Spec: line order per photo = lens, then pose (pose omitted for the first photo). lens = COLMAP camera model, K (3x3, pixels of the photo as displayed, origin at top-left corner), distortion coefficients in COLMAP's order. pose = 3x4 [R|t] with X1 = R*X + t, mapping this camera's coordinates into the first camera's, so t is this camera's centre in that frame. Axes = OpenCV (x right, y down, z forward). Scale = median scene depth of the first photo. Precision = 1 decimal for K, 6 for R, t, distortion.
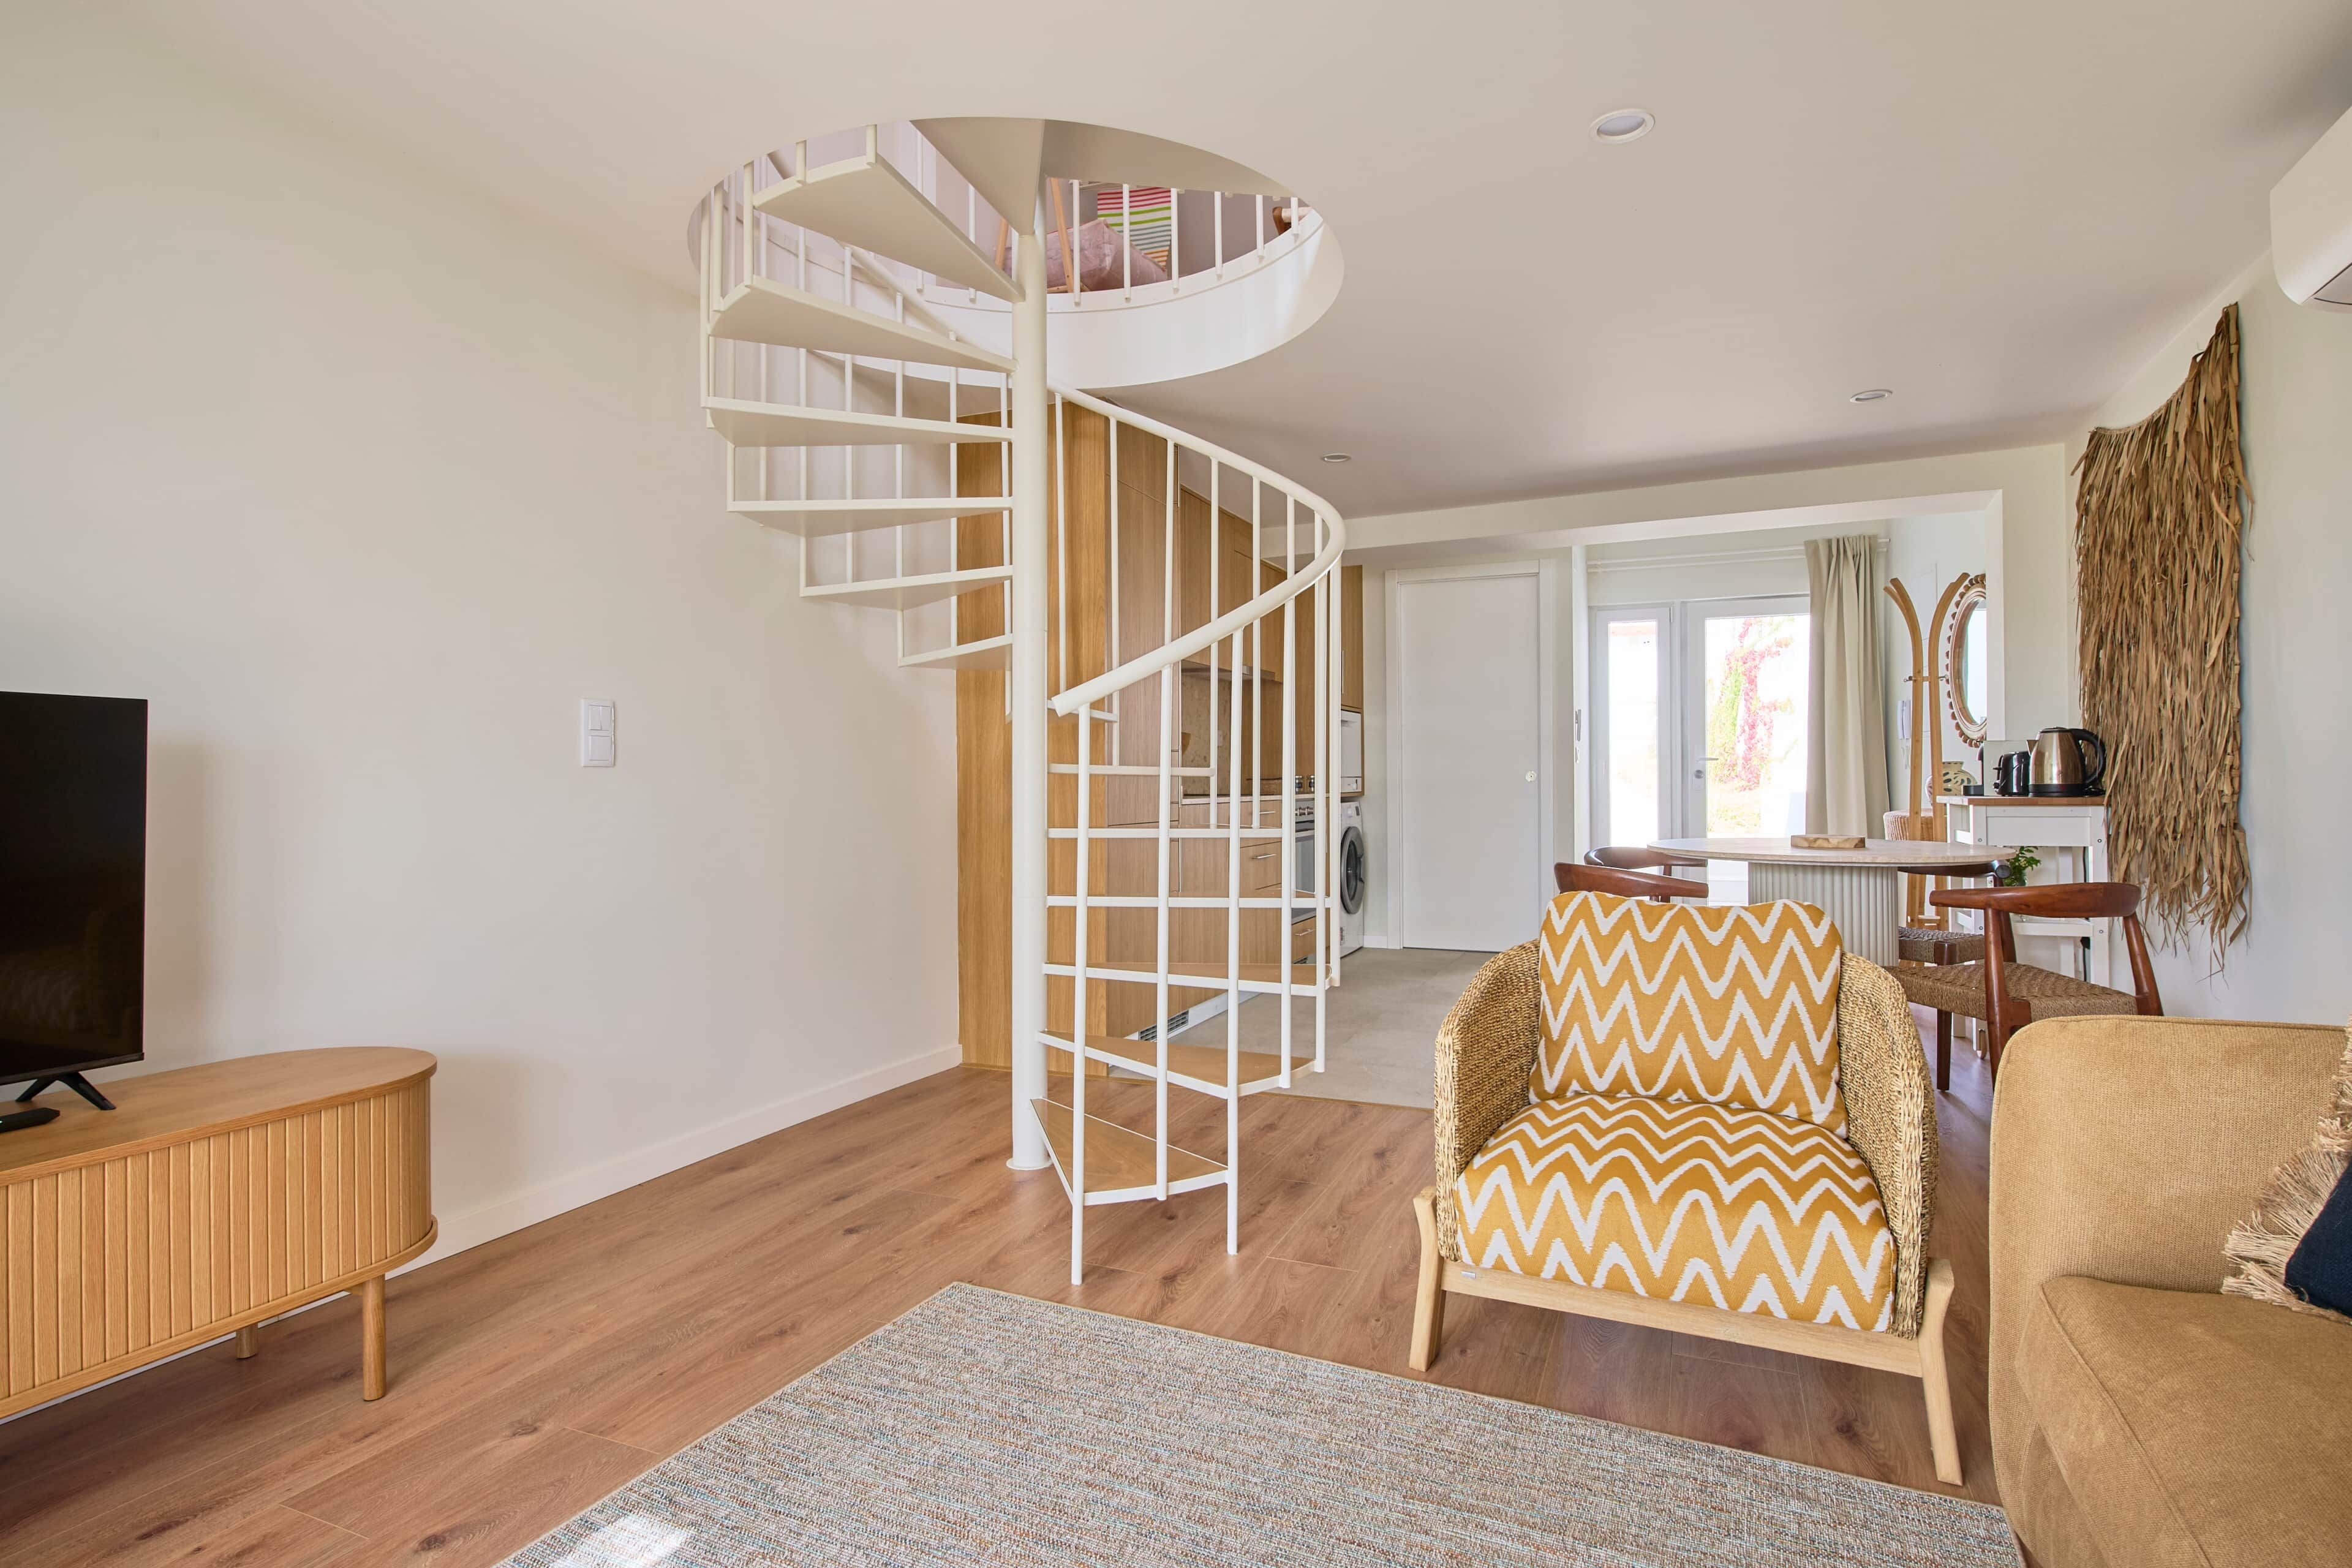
lens RADIAL K [[1179.0, 0, 1172.7], [0, 1179.0, 786.1], [0, 0, 1]] dist [-0.002035, -0.000094]
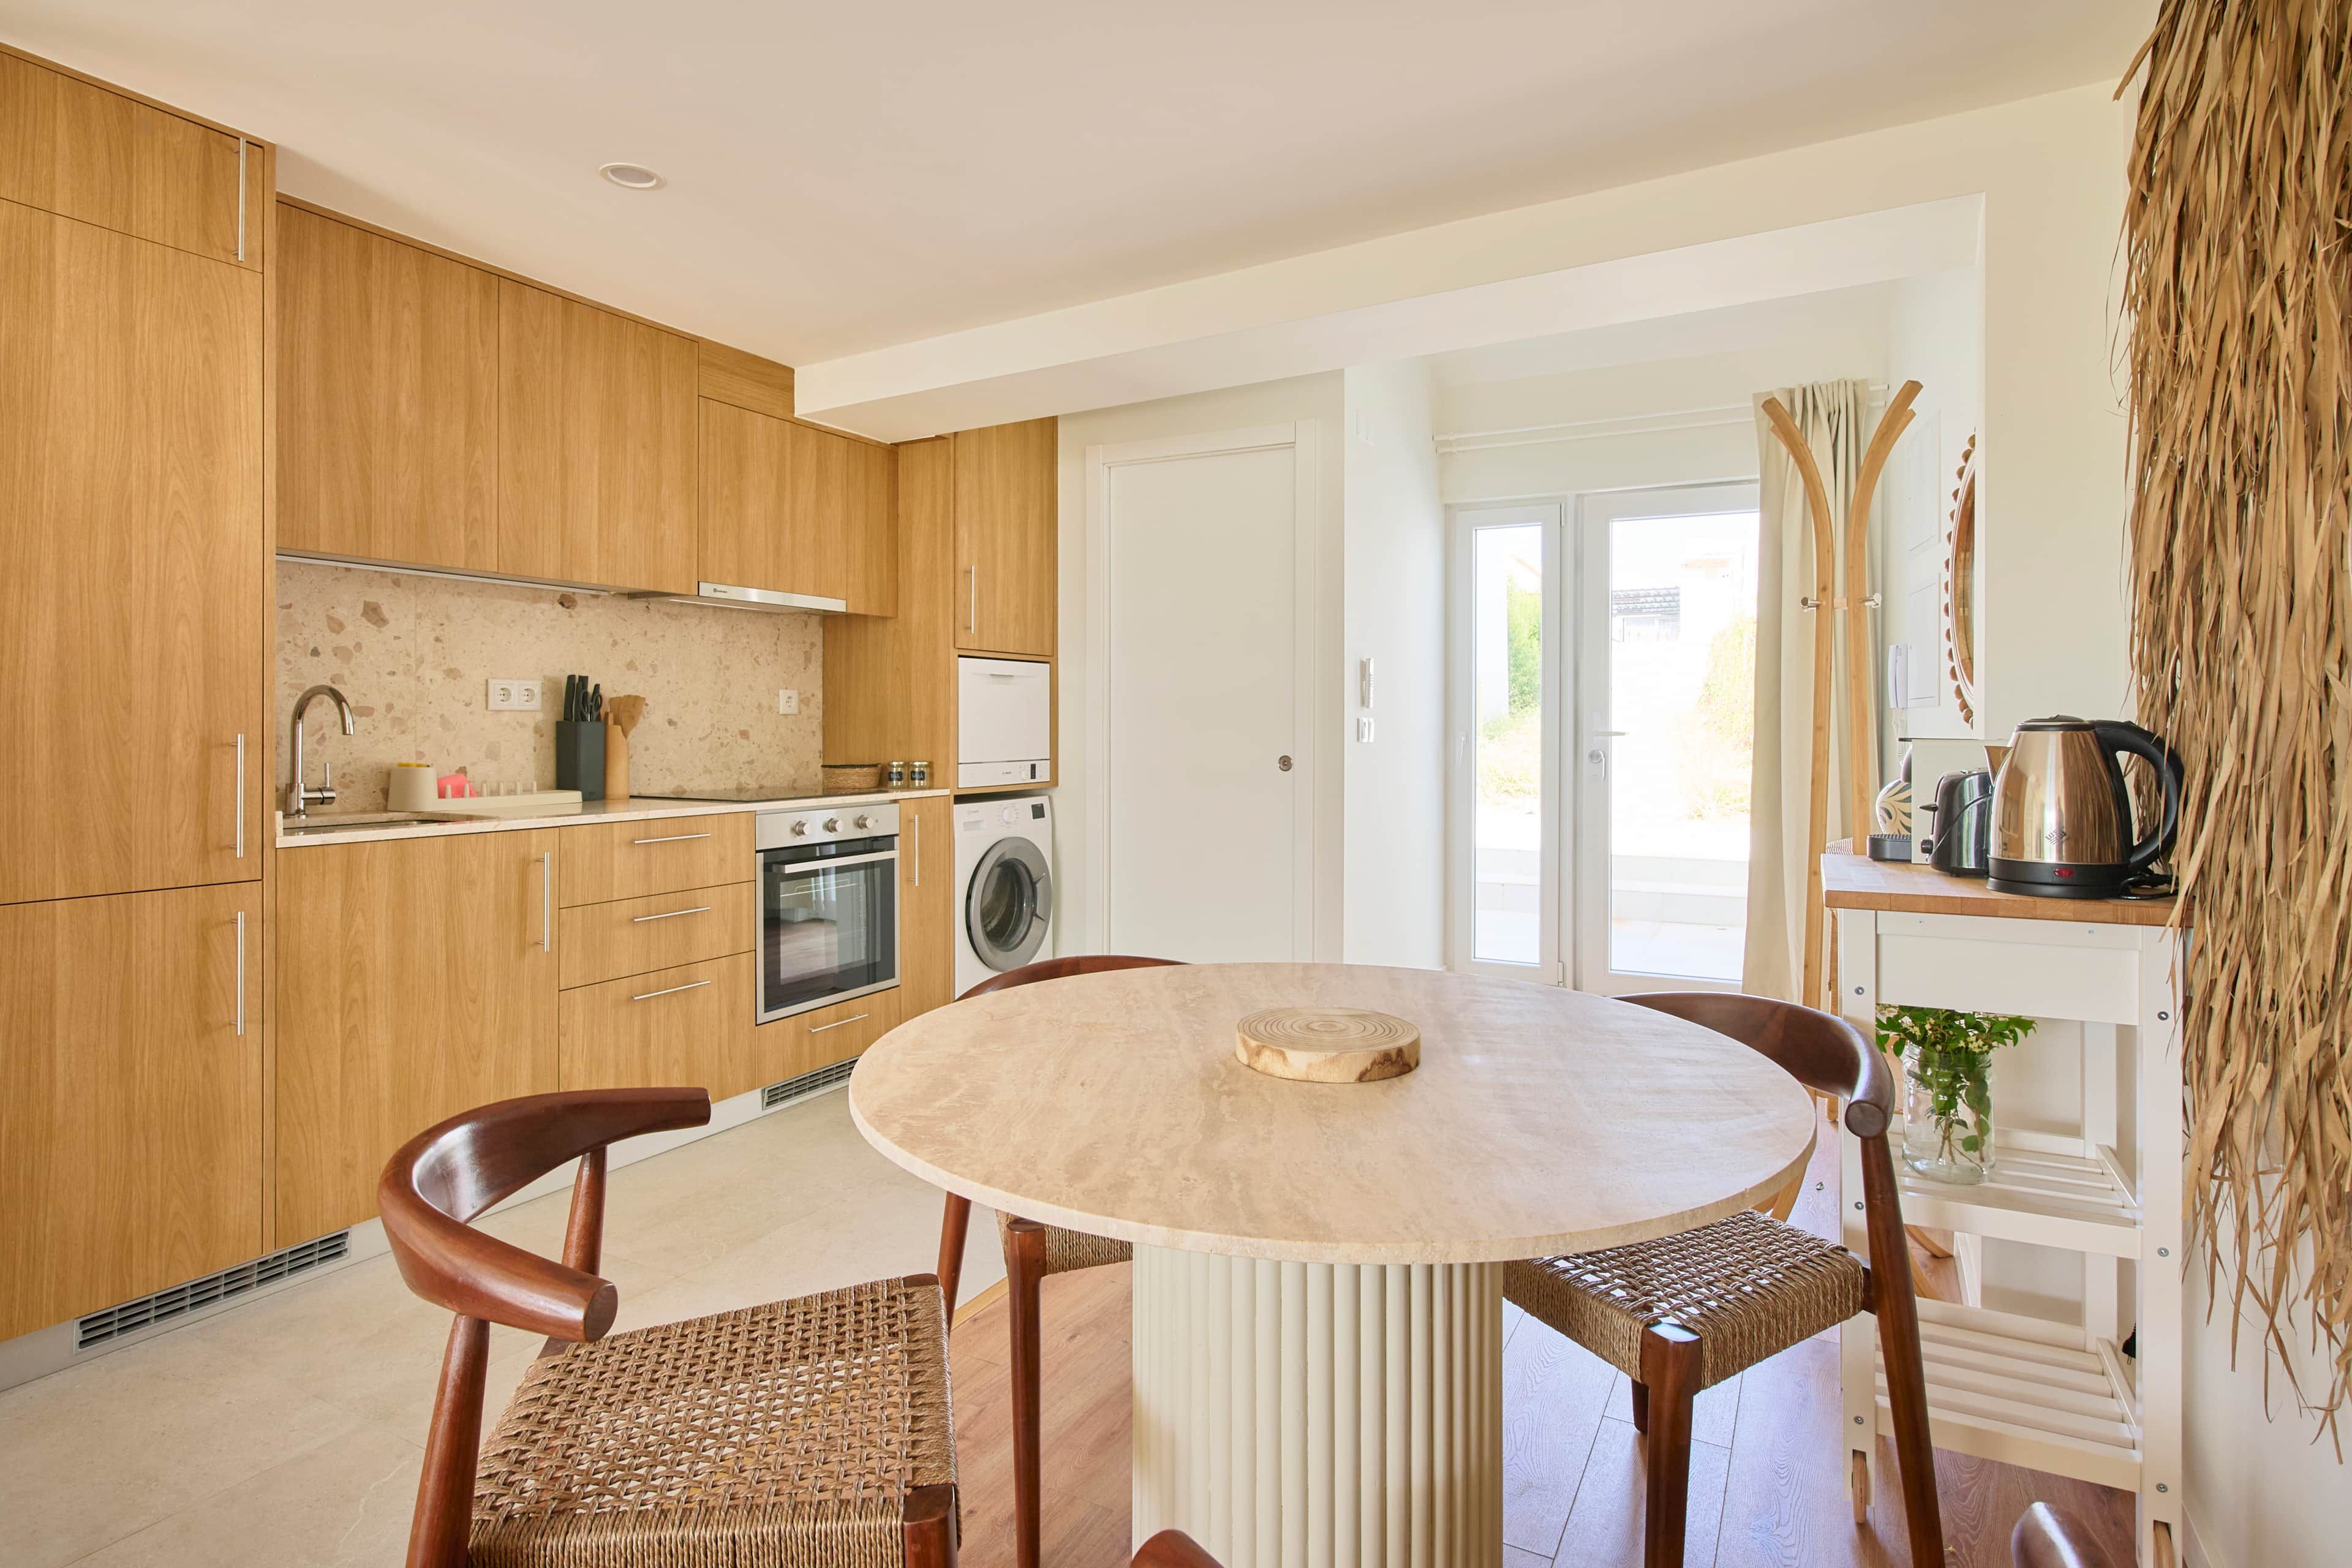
lens RADIAL K [[1179.0, 0, 1216.5], [0, 1179.0, 734.9], [0, 0, 1]] dist [-0.002035, -0.000094]
pose [[0.997752, 0.006372, -0.066712, 0.486576], [-0.005941, 0.999960, 0.006665, -0.044243], [0.066752, -0.006254, 0.997750, 0.575647]]
